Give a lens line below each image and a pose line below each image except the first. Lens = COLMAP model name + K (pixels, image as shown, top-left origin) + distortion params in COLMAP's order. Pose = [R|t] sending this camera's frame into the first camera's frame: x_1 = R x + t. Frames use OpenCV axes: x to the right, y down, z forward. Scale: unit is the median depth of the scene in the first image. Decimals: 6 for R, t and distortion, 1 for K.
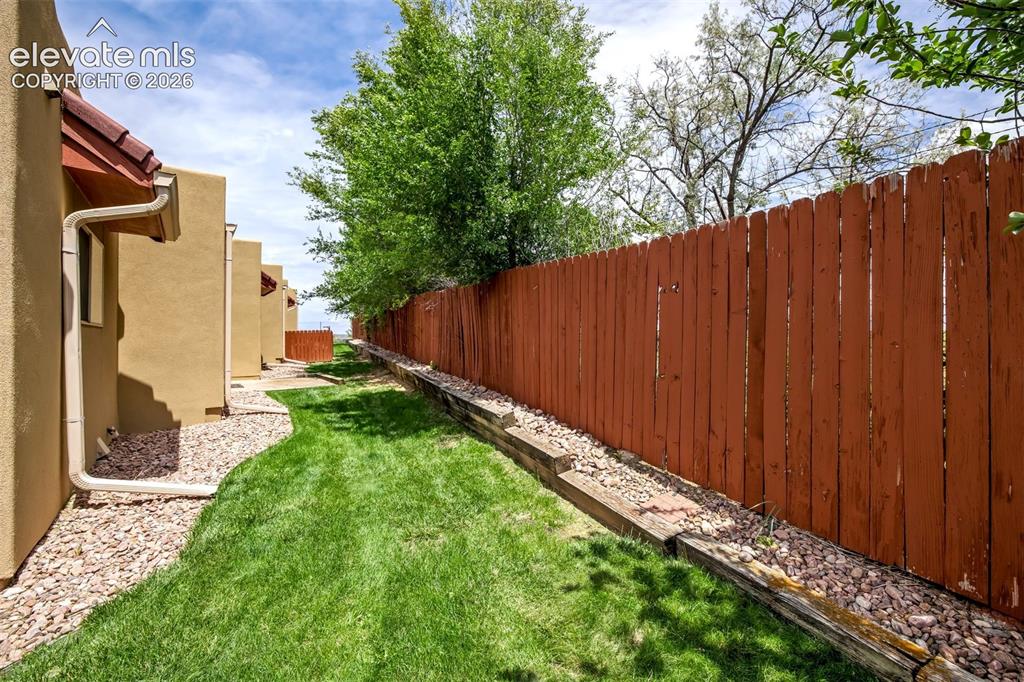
lens RADIAL K [[440.2, 0, 512.0], [0, 440.2, 341.0], [0, 0, 1]] dist [-0.031389, 0.011167]
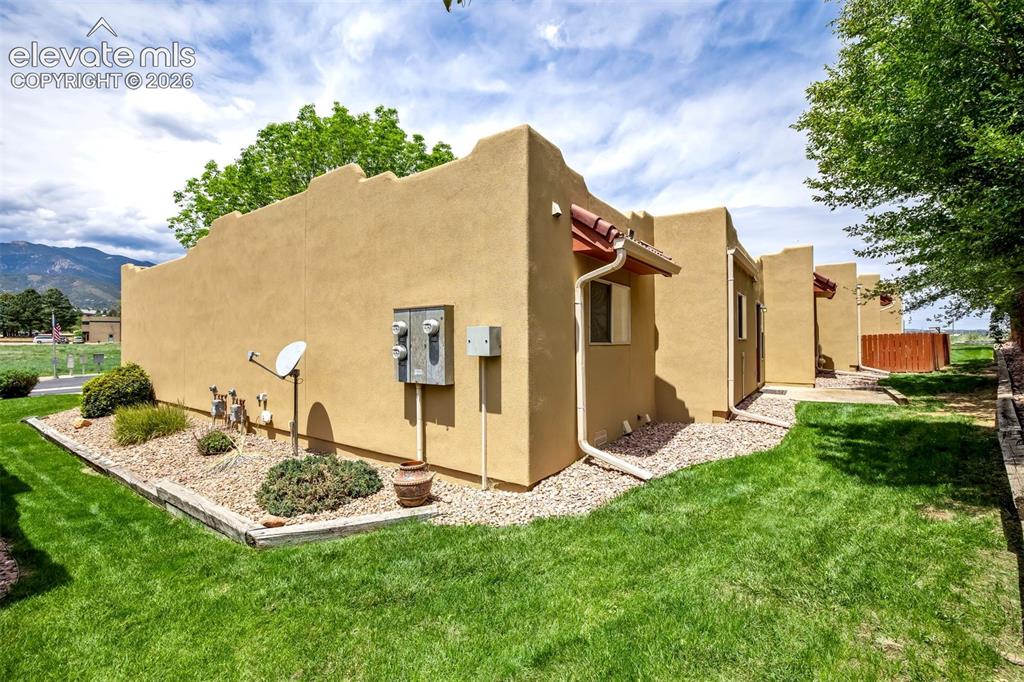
lens RADIAL K [[440.2, 0, 512.0], [0, 440.2, 341.0], [0, 0, 1]] dist [-0.031389, 0.011167]
pose [[0.330155, 0.000702, -0.943927, 0.370158], [-0.000557, 1.000000, 0.000549, -0.052564], [0.943927, 0.000344, 0.330155, 0.180903]]
